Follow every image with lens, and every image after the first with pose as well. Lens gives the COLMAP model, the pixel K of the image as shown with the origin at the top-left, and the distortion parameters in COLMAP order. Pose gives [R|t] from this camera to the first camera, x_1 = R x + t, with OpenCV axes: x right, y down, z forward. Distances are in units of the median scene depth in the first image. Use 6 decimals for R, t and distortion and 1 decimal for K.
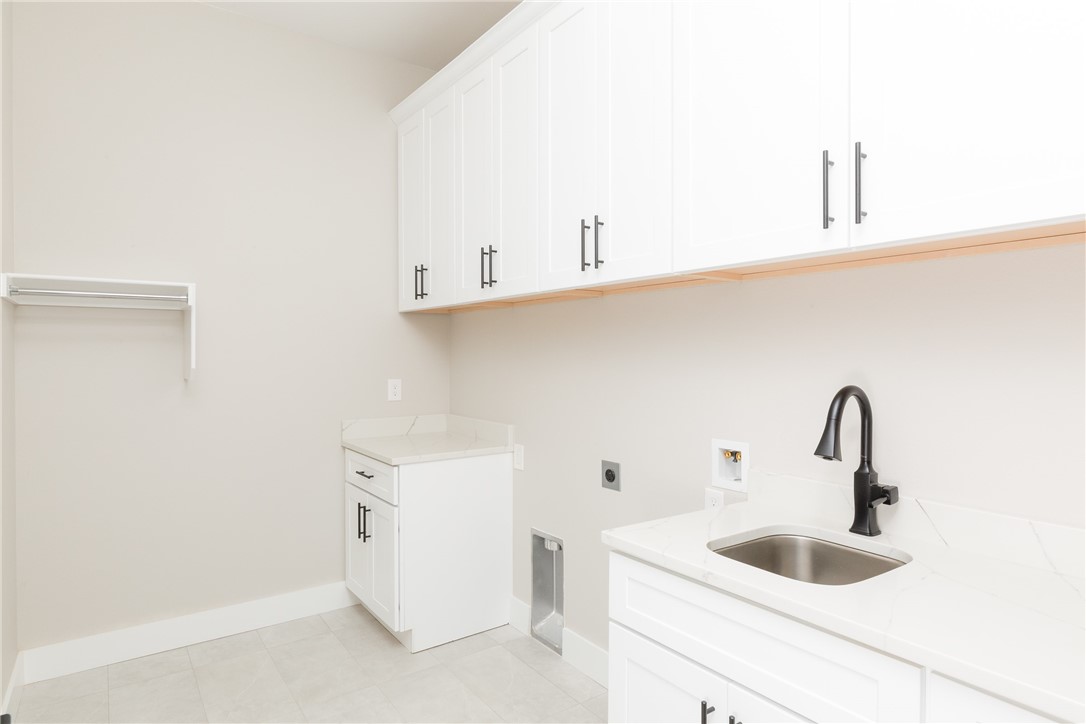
lens RADIAL K [[623.7, 0, 544.3], [0, 623.7, 360.1], [0, 0, 1]] dist [0.000307, -0.000007]
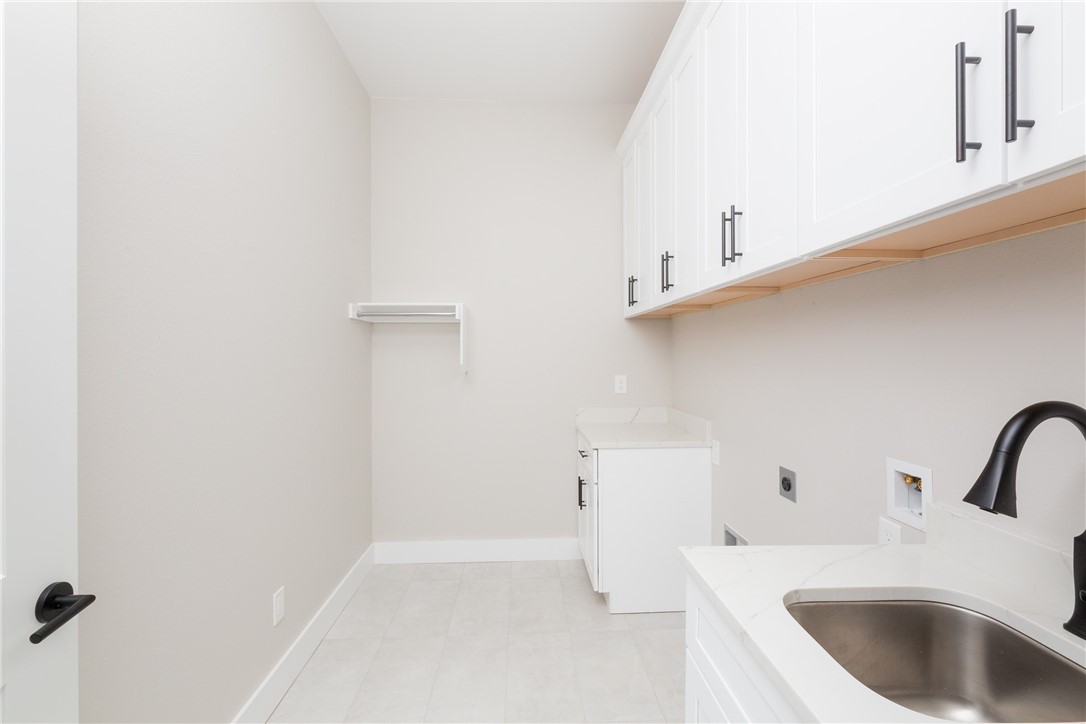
lens RADIAL K [[497.2, 0, 541.0], [0, 497.2, 357.7], [0, 0, 1]] dist [-0.001803, -0.000290]
pose [[0.838477, 0.003486, -0.544926, 0.194413], [-0.005458, 0.999983, -0.002001, -0.000045], [0.544910, 0.004652, 0.838482, 0.170585]]
